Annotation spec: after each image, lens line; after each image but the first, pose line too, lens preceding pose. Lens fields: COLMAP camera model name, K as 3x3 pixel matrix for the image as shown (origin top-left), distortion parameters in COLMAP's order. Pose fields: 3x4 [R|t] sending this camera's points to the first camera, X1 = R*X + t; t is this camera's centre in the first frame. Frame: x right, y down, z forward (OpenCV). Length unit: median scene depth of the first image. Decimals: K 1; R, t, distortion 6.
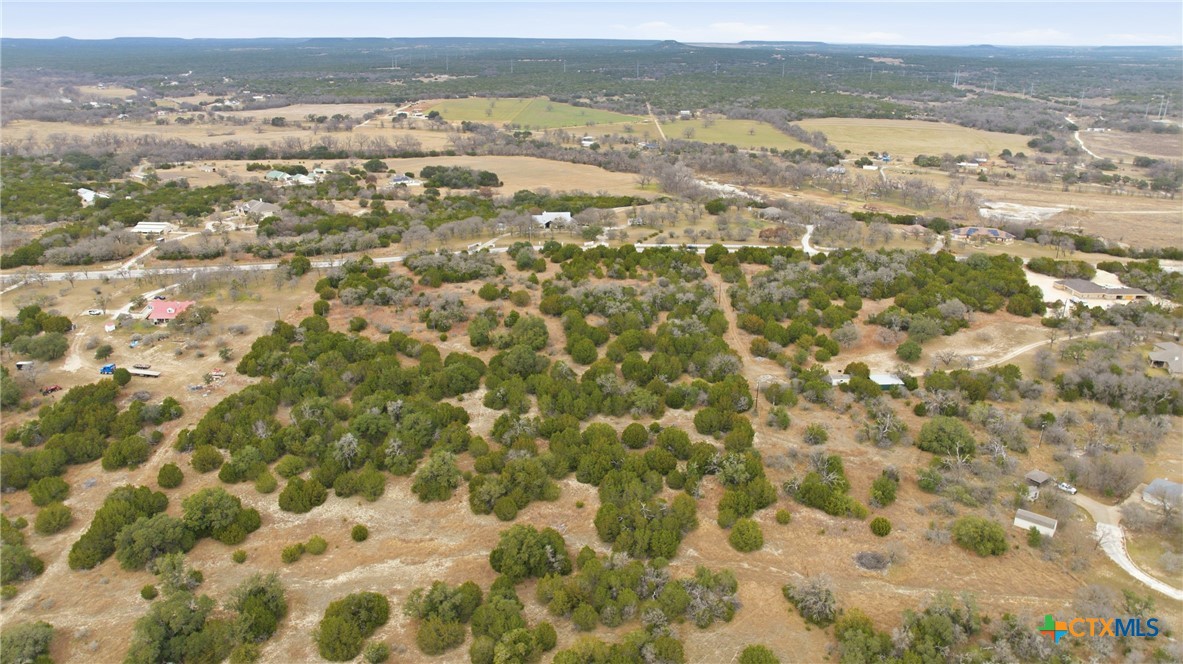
lens RADIAL K [[833.9, 0, 592.9], [0, 833.9, 332.5], [0, 0, 1]] dist [-0.036147, 0.028153]
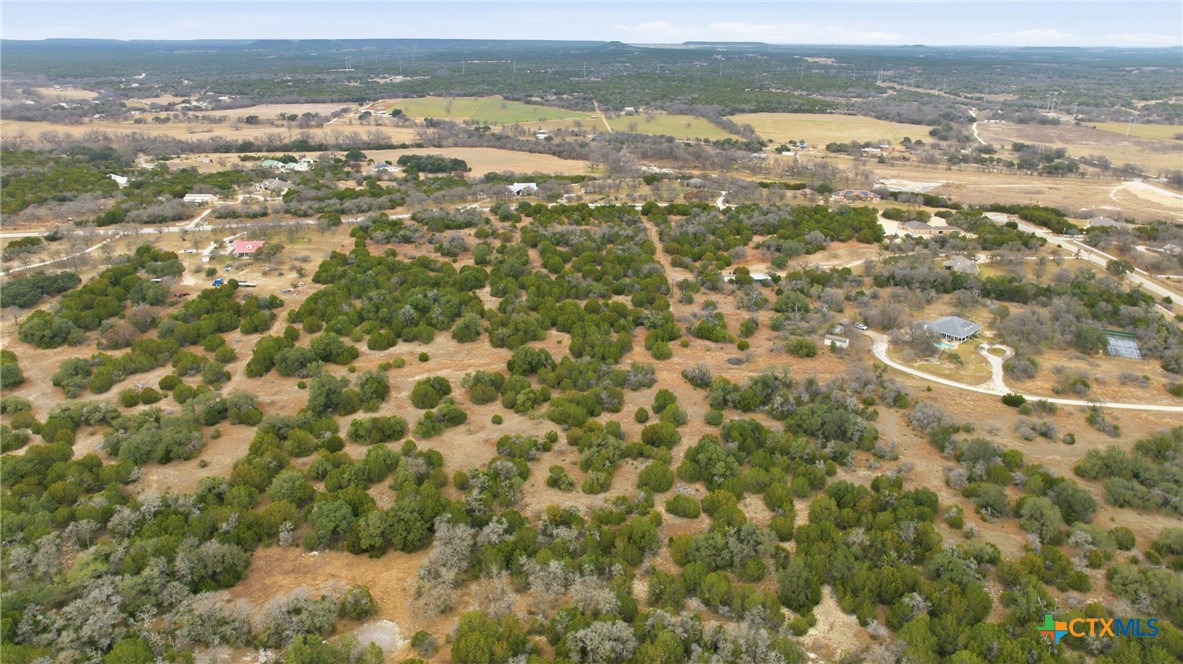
lens RADIAL K [[833.9, 0, 592.5], [0, 833.9, 334.3], [0, 0, 1]] dist [-0.036147, 0.028153]
pose [[0.998108, -0.021850, 0.057463, -0.023083], [0.021774, 0.999761, 0.001958, 0.101204], [-0.057492, -0.000703, 0.998346, -0.316483]]
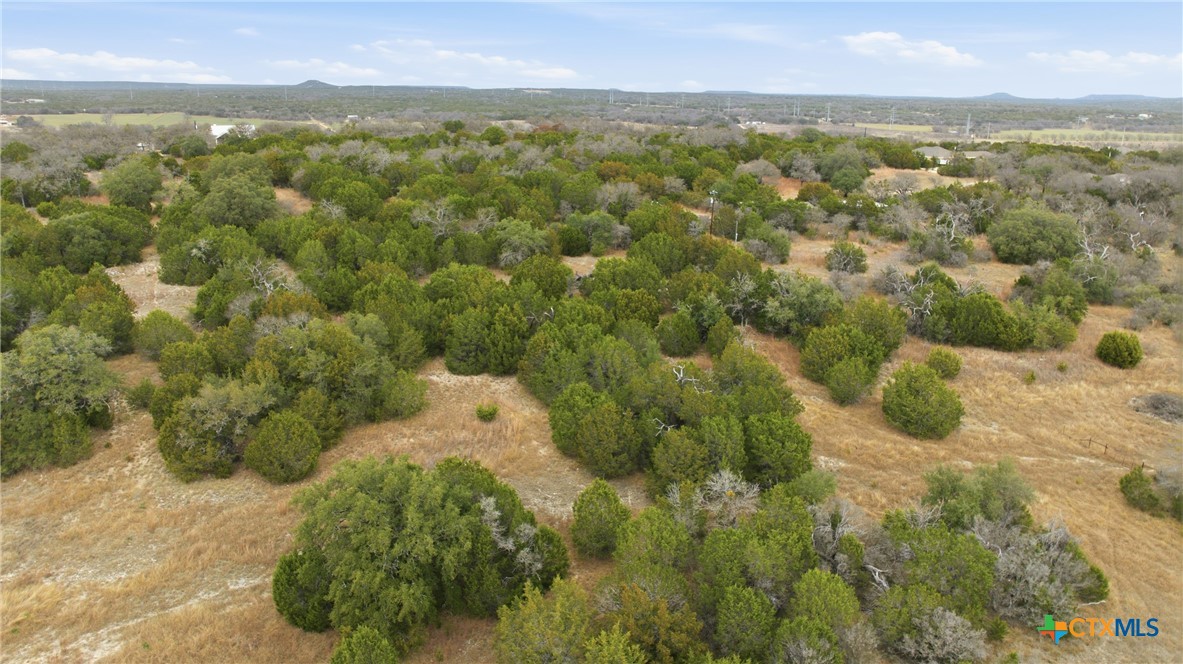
lens RADIAL K [[833.9, 0, 597.0], [0, 833.9, 337.7], [0, 0, 1]] dist [-0.036147, 0.028153]
pose [[0.917575, -0.108672, 0.382421, -0.058328], [0.128421, 0.991368, -0.026414, 0.100315], [-0.376250, 0.073348, 0.923610, 0.335557]]
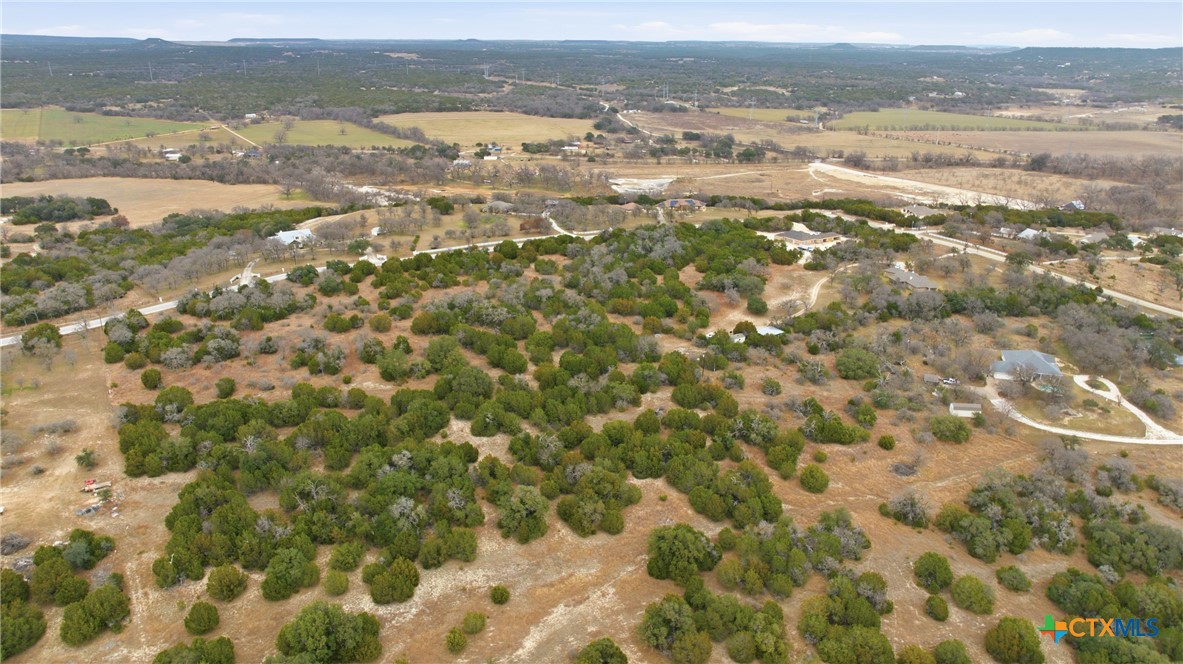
lens RADIAL K [[833.9, 0, 594.9], [0, 833.9, 333.3], [0, 0, 1]] dist [-0.036147, 0.028153]
pose [[0.840205, -0.181376, 0.511037, -0.301454], [0.178680, 0.982375, 0.054891, -0.032418], [-0.511986, 0.045193, 0.857804, 0.086220]]
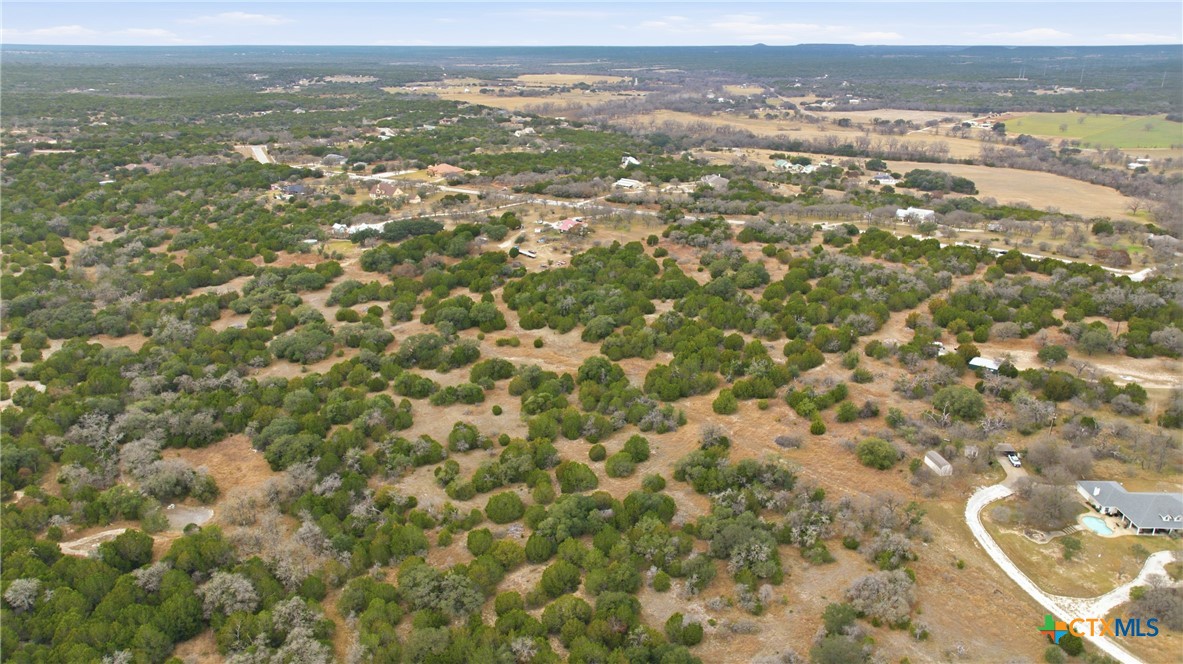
lens RADIAL K [[833.9, 0, 591.7], [0, 833.9, 327.1], [0, 0, 1]] dist [-0.036147, 0.028153]
pose [[0.740225, 0.212749, -0.637812, 0.442919], [-0.221497, 0.972827, 0.067434, 0.035024], [0.634827, 0.091357, 0.767234, -0.121288]]
